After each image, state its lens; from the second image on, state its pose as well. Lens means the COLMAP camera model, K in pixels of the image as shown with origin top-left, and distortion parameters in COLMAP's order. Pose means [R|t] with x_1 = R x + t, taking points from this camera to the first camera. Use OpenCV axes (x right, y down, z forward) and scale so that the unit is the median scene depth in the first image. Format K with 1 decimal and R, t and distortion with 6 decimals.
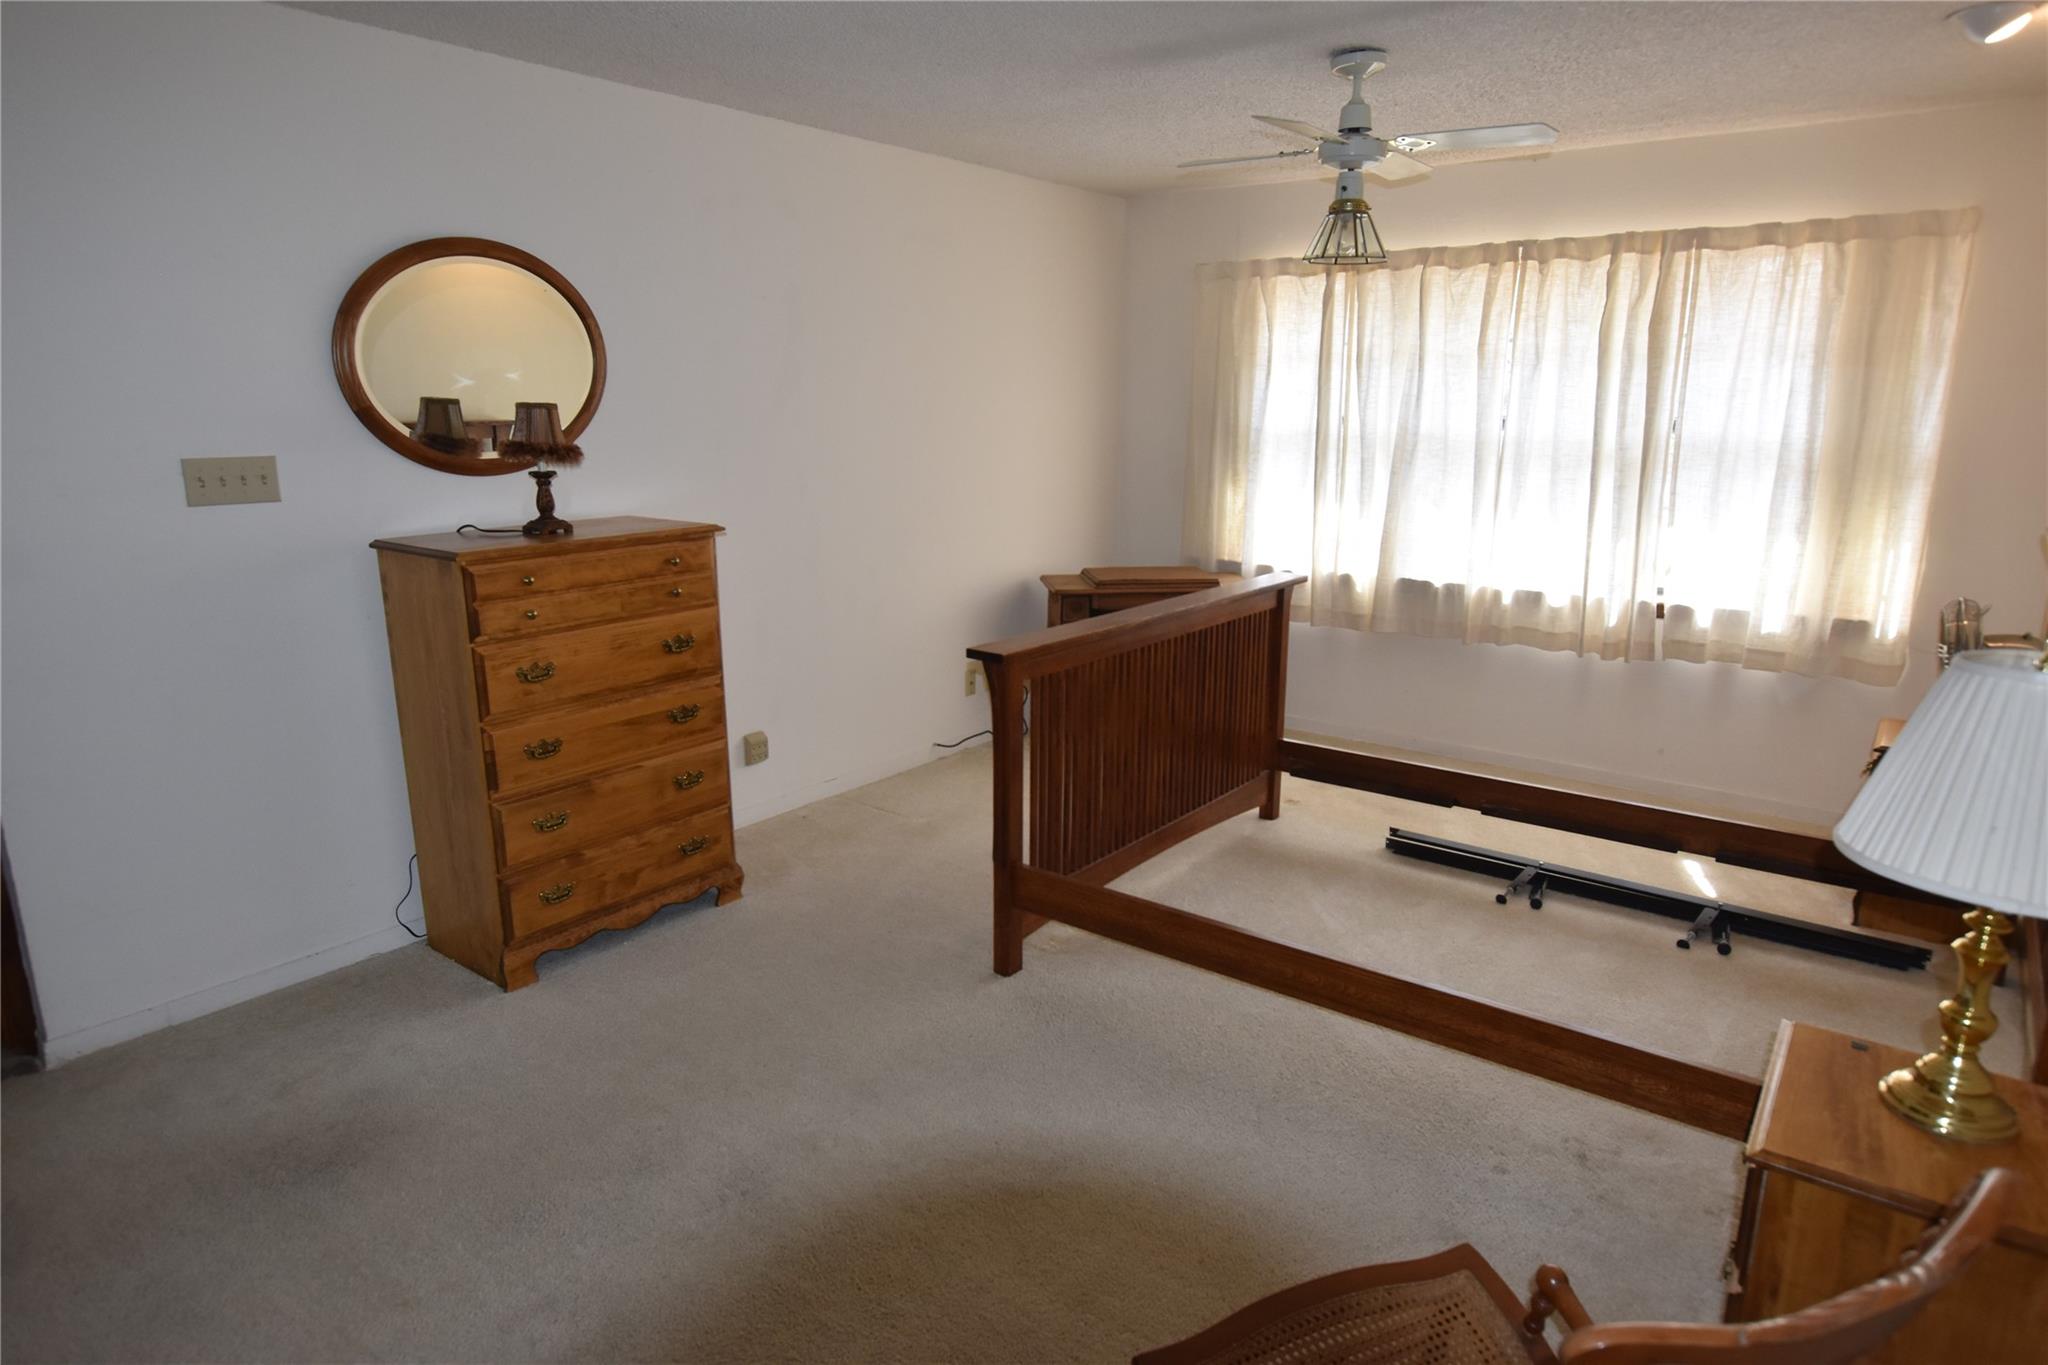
lens RADIAL K [[1248.1, 0, 1036.0], [0, 1248.1, 697.5], [0, 0, 1]] dist [-0.011312, 0.008110]
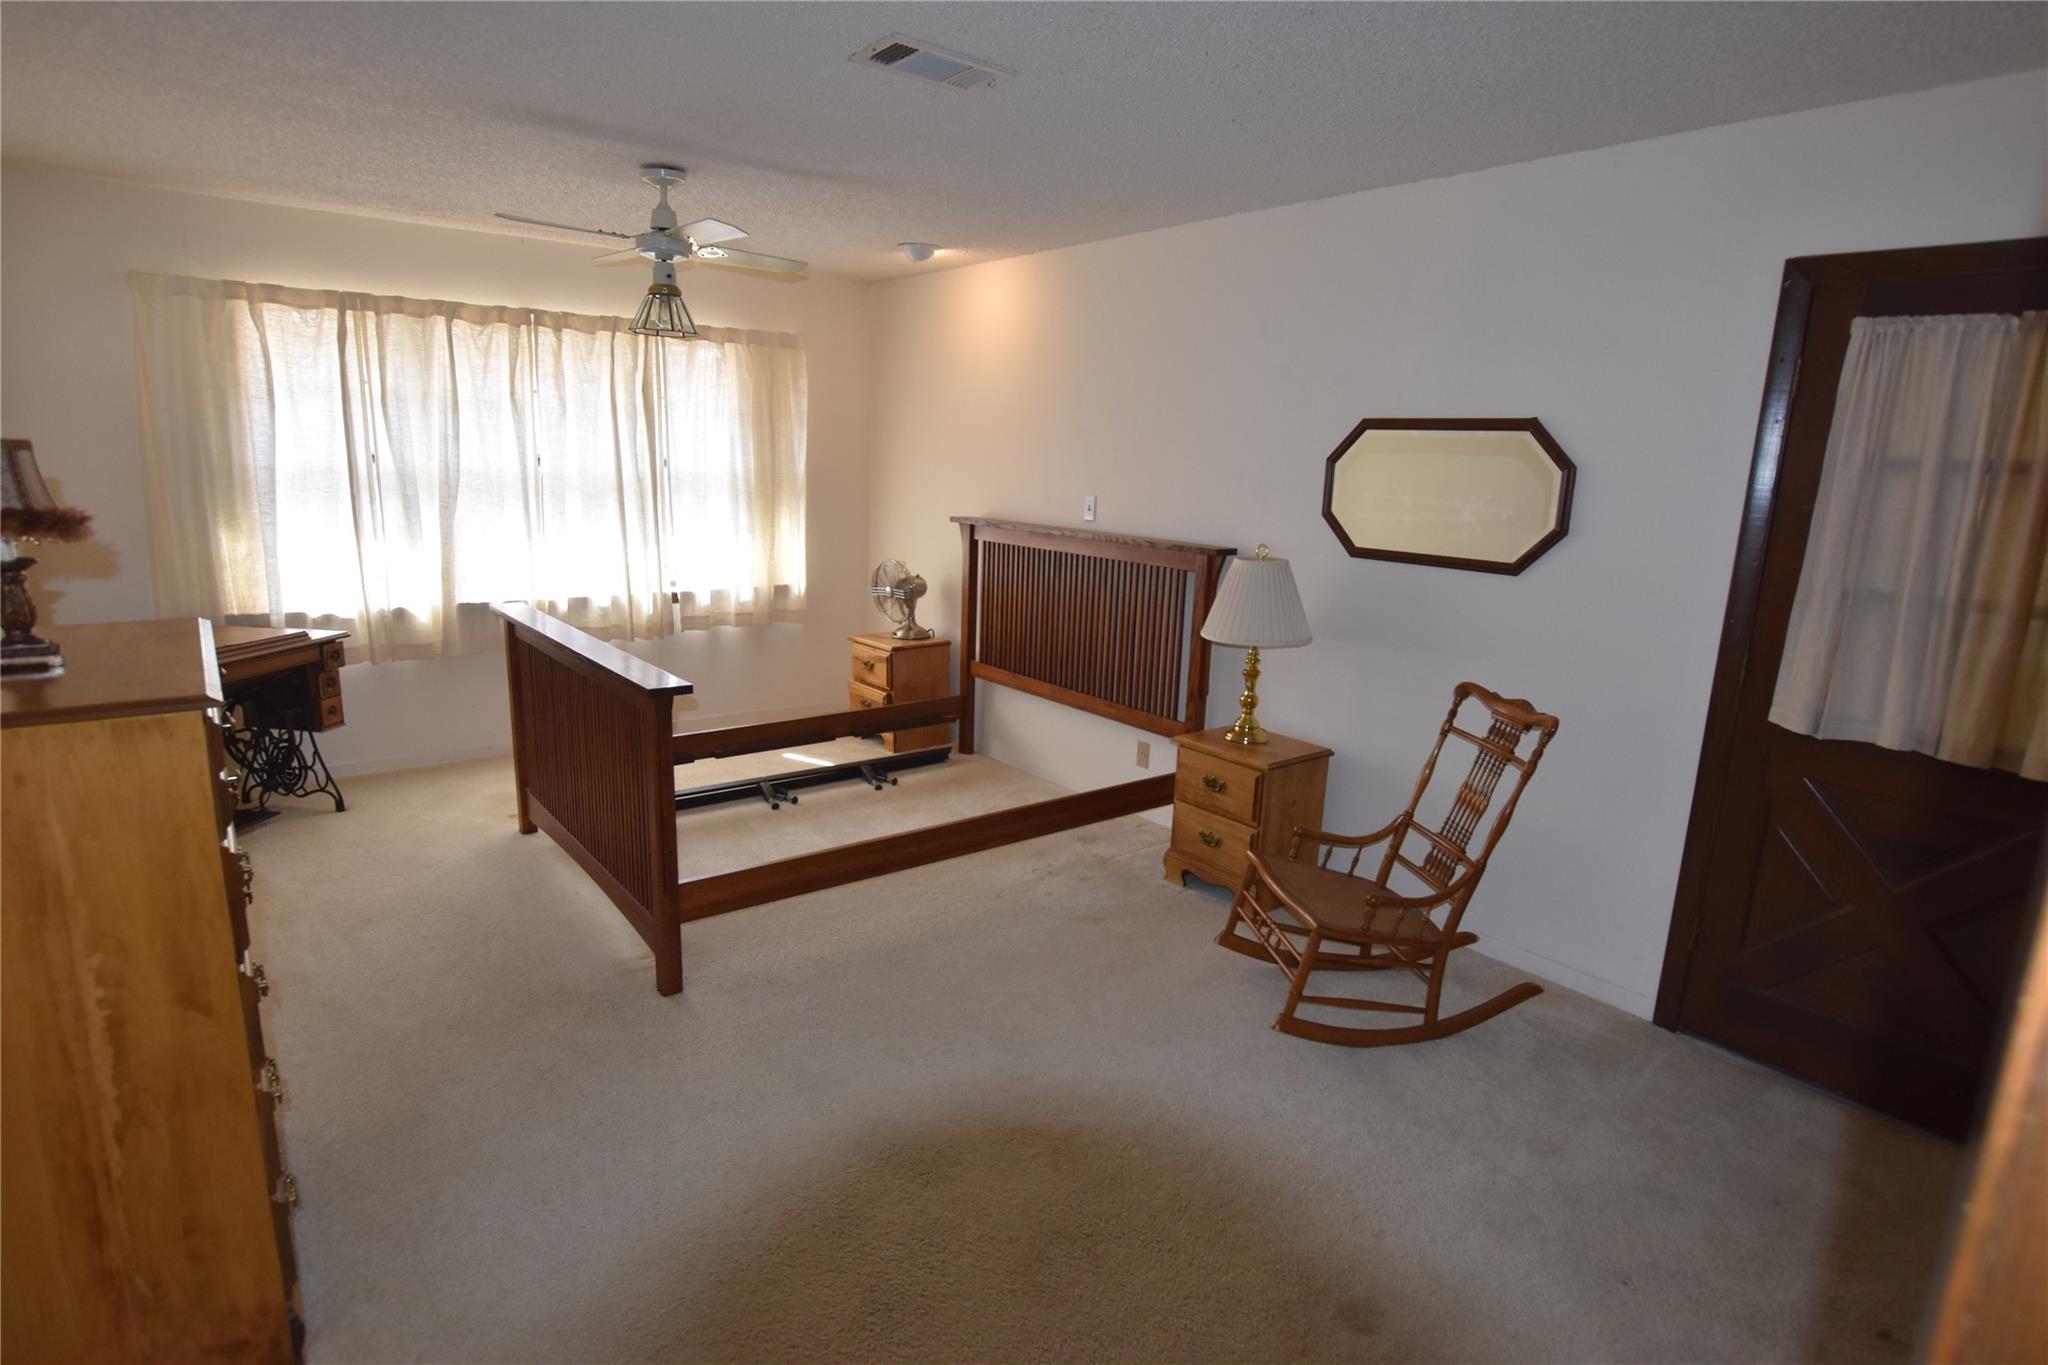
lens RADIAL K [[1110.4, 0, 1039.0], [0, 1110.4, 675.4], [0, 0, 1]] dist [0.003444, 0.000800]
pose [[0.220104, -0.188349, 0.957120, -0.594603], [0.204049, 0.968366, 0.143638, -0.080126], [-0.953896, 0.163684, 0.251574, 0.324729]]
